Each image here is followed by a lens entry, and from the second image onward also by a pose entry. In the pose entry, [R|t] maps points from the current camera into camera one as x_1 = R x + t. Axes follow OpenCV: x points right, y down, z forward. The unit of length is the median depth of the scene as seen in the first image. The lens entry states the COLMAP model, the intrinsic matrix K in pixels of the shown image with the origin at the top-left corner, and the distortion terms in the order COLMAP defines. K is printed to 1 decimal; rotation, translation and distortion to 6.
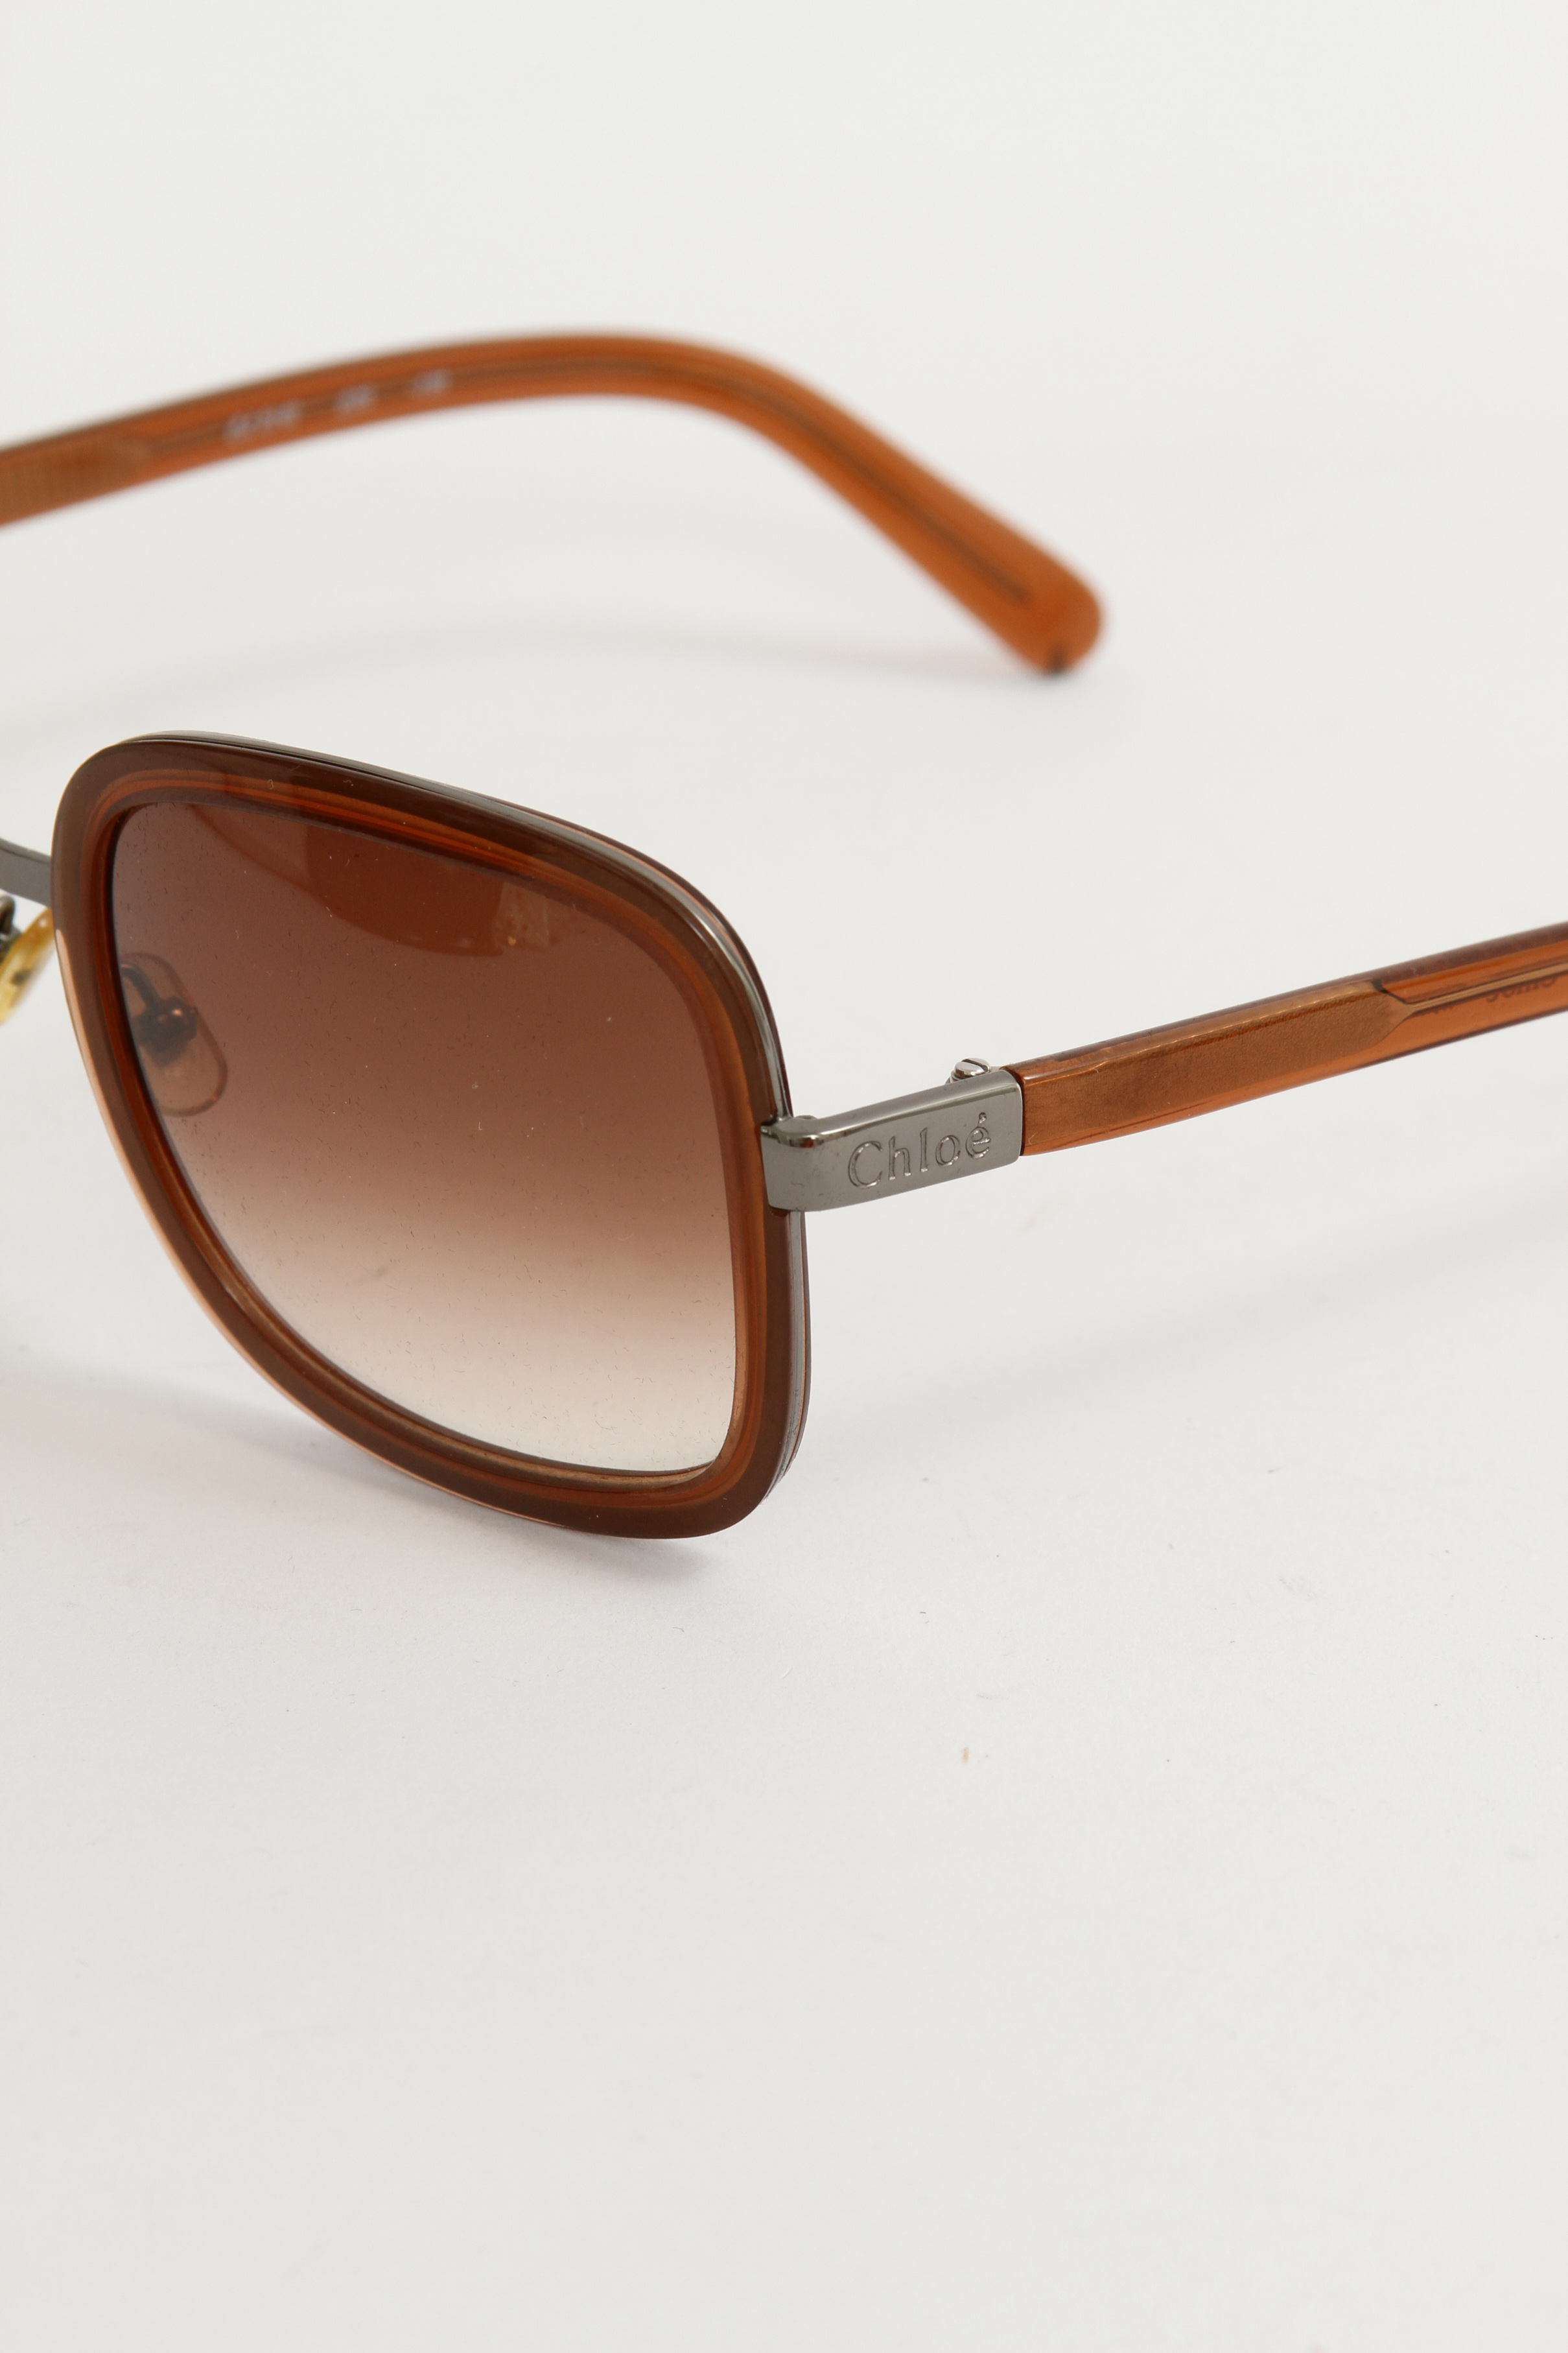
lens RADIAL K [[14062.9, 0, 785.1], [0, 14062.9, 1175.3], [0, 0, 1]] dist [-0.214942, 0.000000]
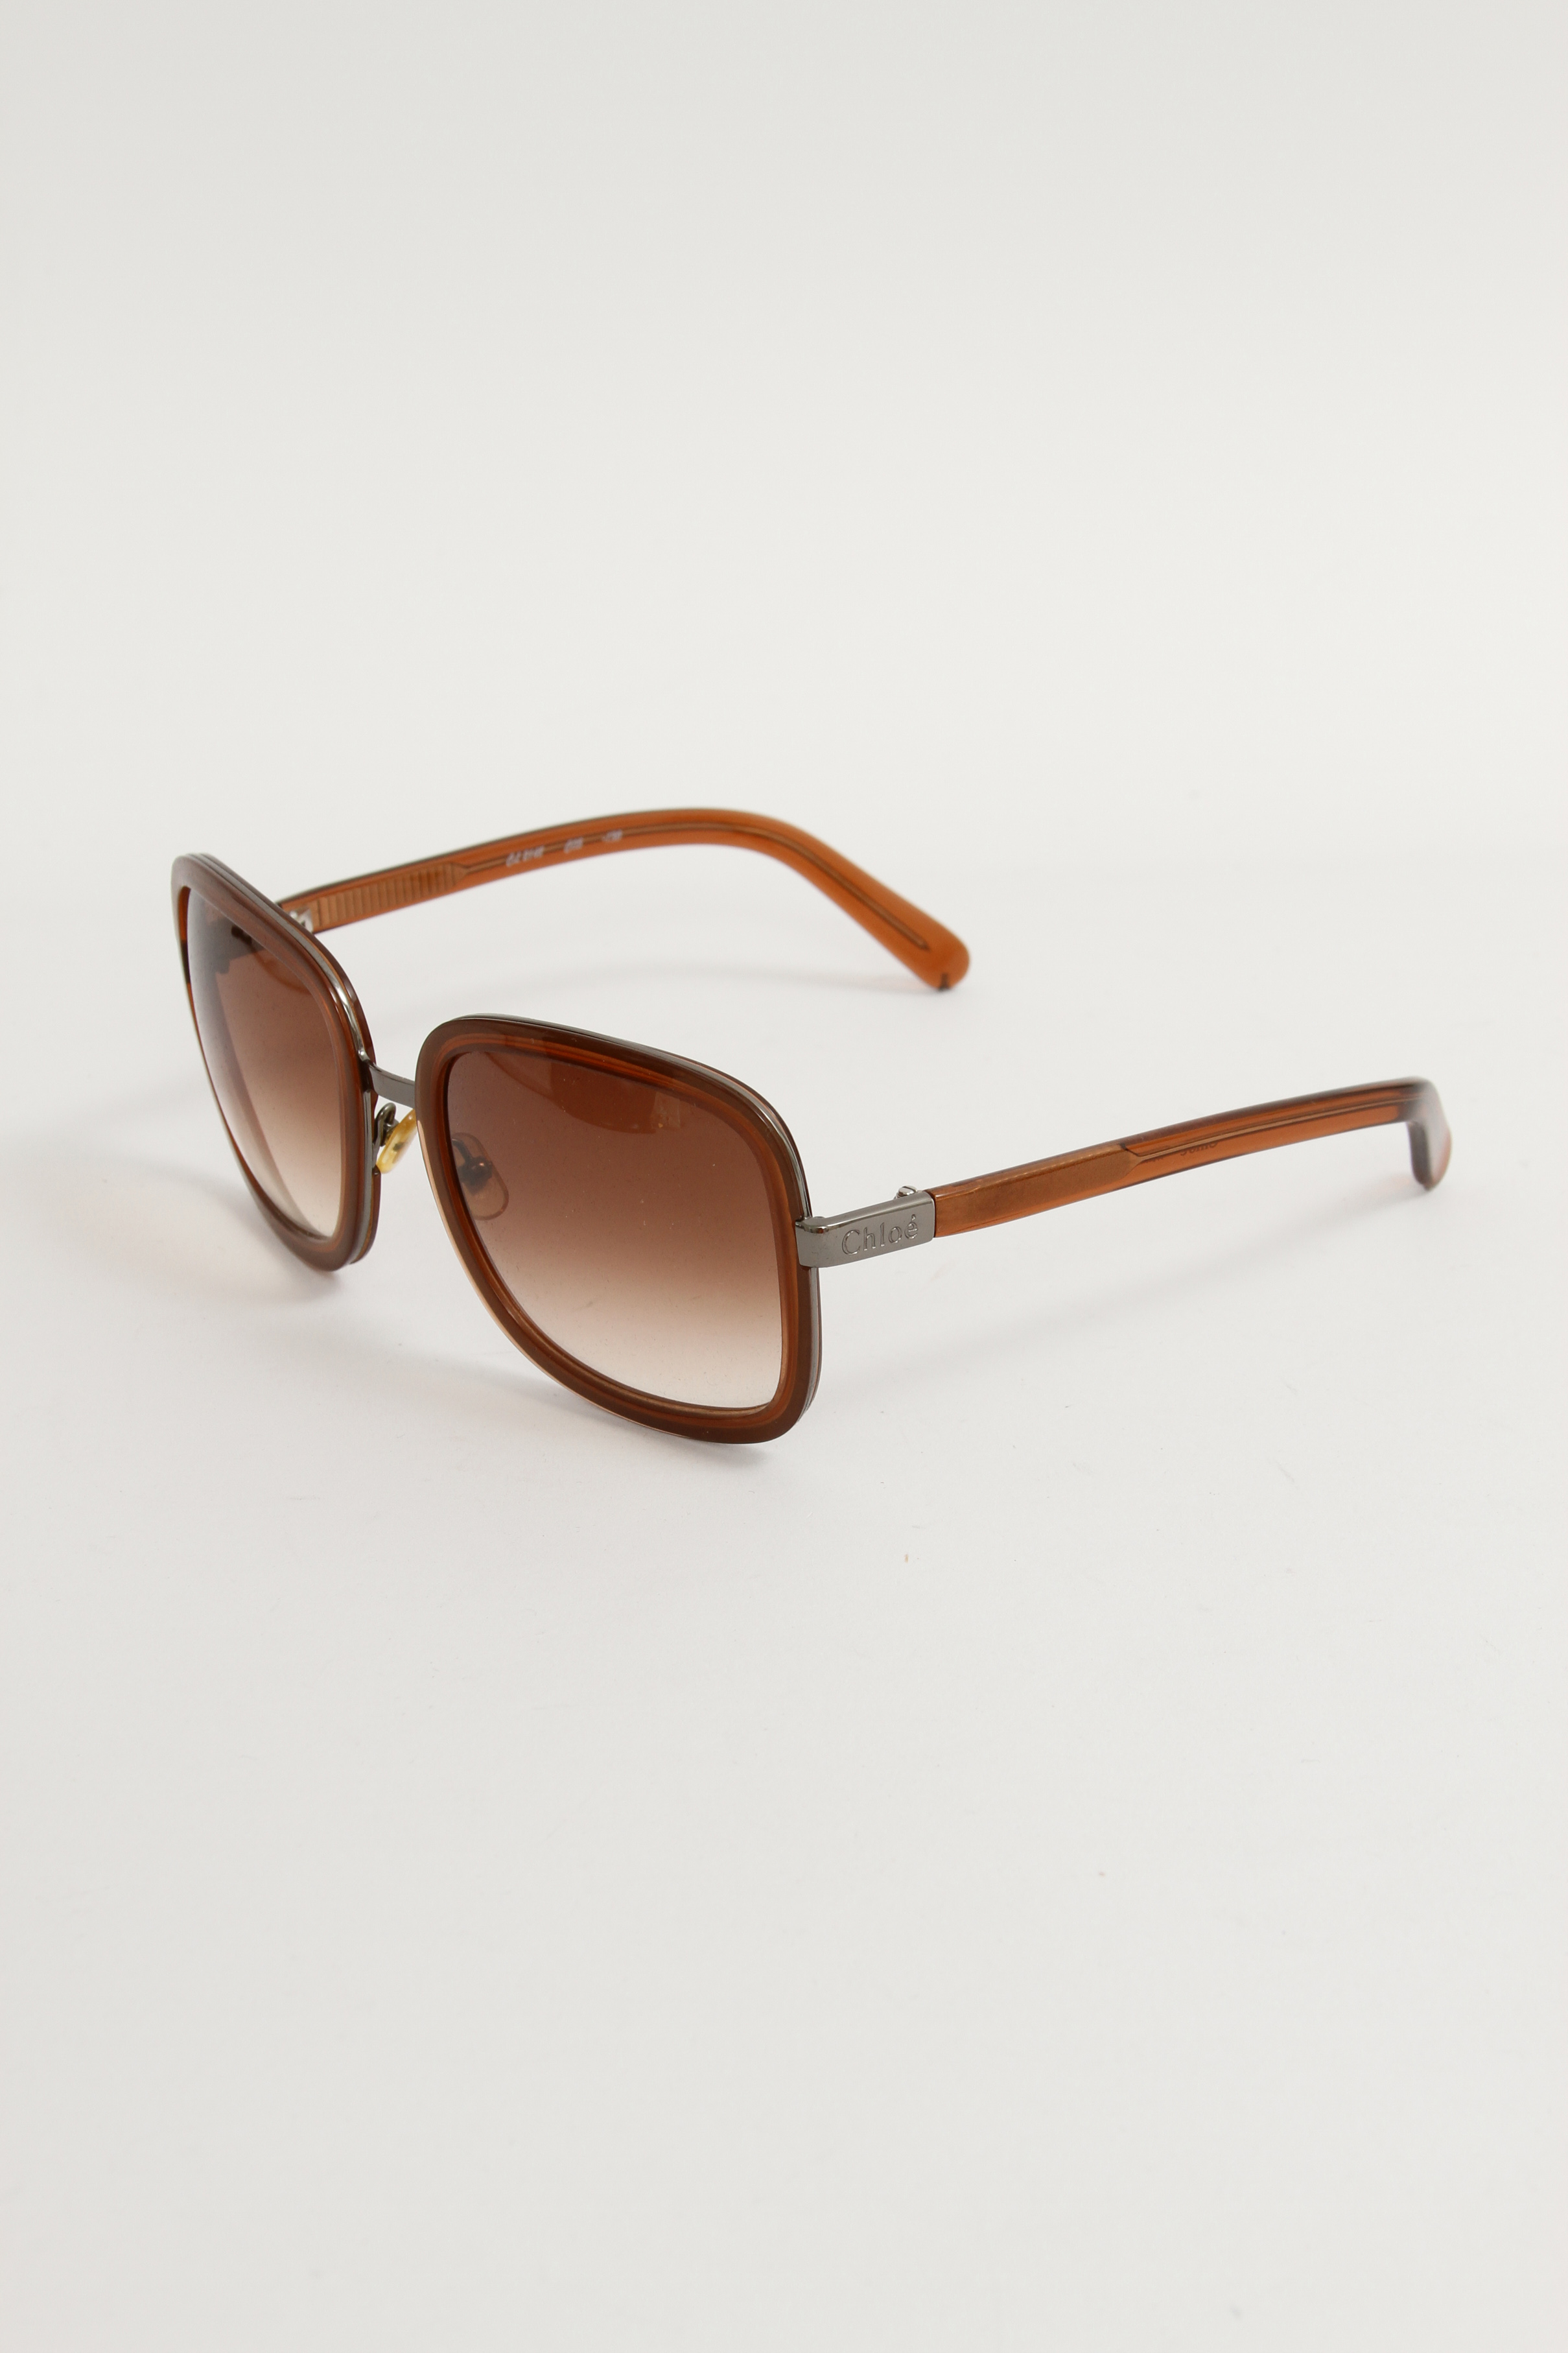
lens RADIAL K [[5747.9, 0, 785.6], [0, 5747.9, 1180.3], [0, 0, 1]] dist [-0.425850, 0.000000]
pose [[0.999804, -0.003400, 0.019497, -0.017755], [0.004041, 0.999450, -0.032913, 0.015986], [-0.019375, 0.032985, 0.999268, 0.235029]]
